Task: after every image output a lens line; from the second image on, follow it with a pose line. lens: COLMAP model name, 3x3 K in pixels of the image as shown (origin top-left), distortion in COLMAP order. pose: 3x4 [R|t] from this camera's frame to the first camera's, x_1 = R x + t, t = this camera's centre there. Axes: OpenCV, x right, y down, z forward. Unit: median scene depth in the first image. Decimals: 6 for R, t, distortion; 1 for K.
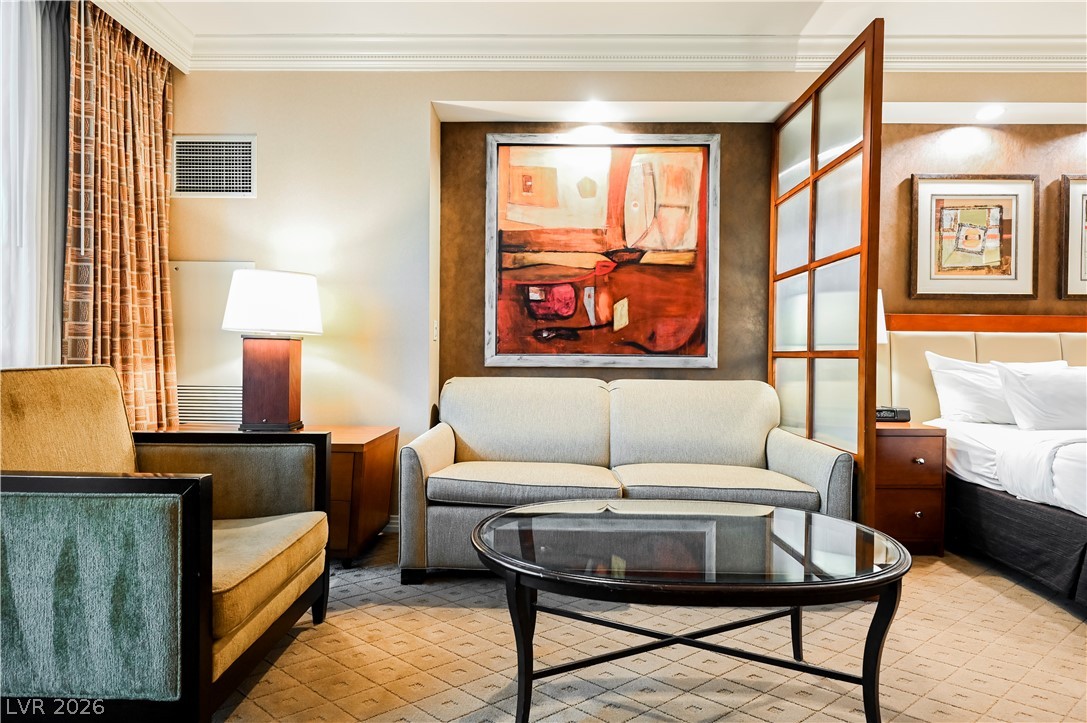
lens RADIAL K [[532.6, 0, 541.5], [0, 532.6, 358.8], [0, 0, 1]] dist [0.002975, -0.000880]
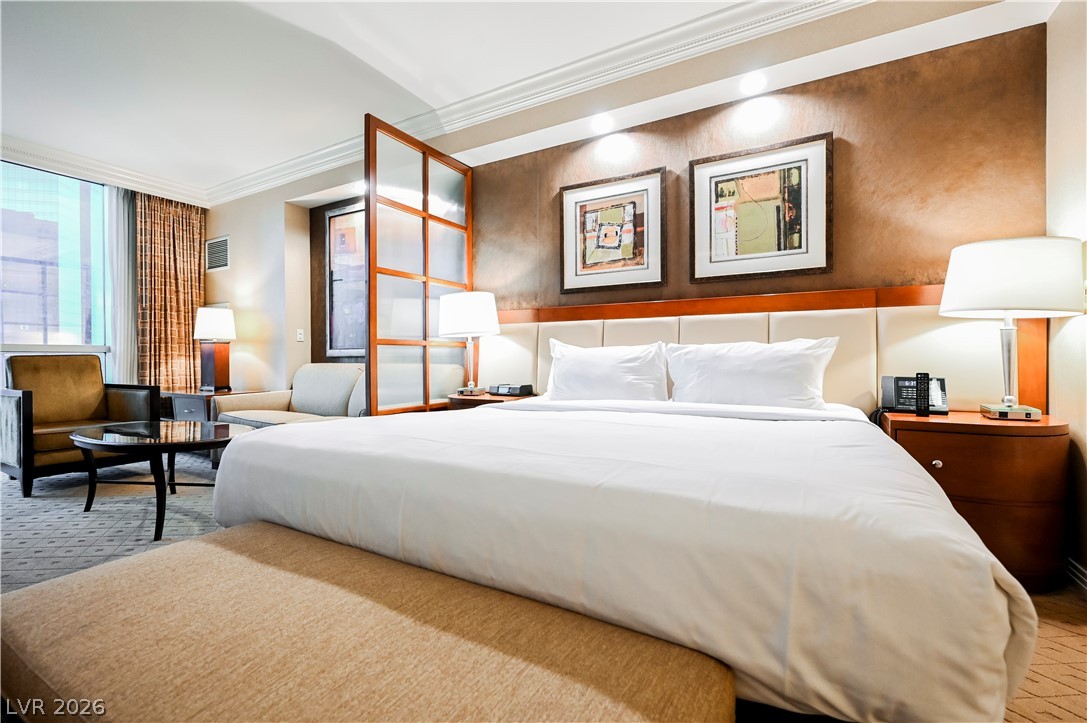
lens RADIAL K [[476.3, 0, 542.2], [0, 476.3, 360.6], [0, 0, 1]] dist [-0.002832, 0.000494]
pose [[0.873350, -0.009899, -0.486993, 1.163940], [0.009189, 0.999950, -0.003847, 0.037383], [0.487007, -0.001115, 0.873397, 0.064836]]
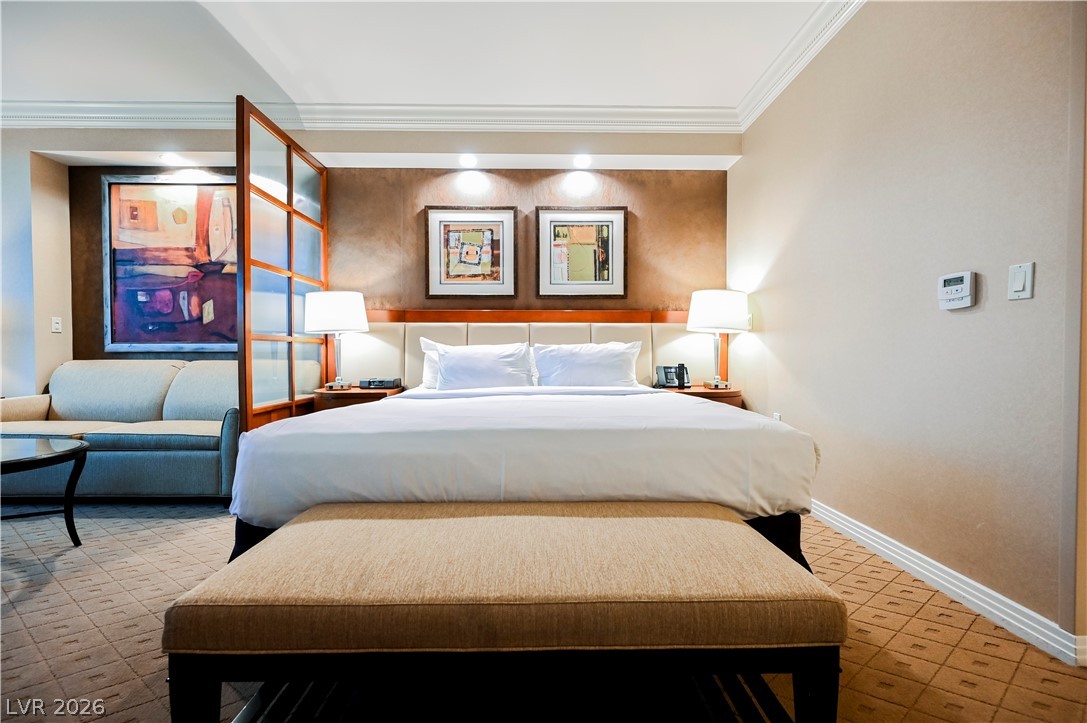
lens RADIAL K [[432.4, 0, 542.5], [0, 432.4, 359.7], [0, 0, 1]] dist [-0.001965, 0.000214]
pose [[0.999528, -0.010474, 0.028876, 0.953362], [0.010199, 0.999901, 0.009681, 0.034400], [-0.028975, -0.009382, 0.999536, -0.102636]]
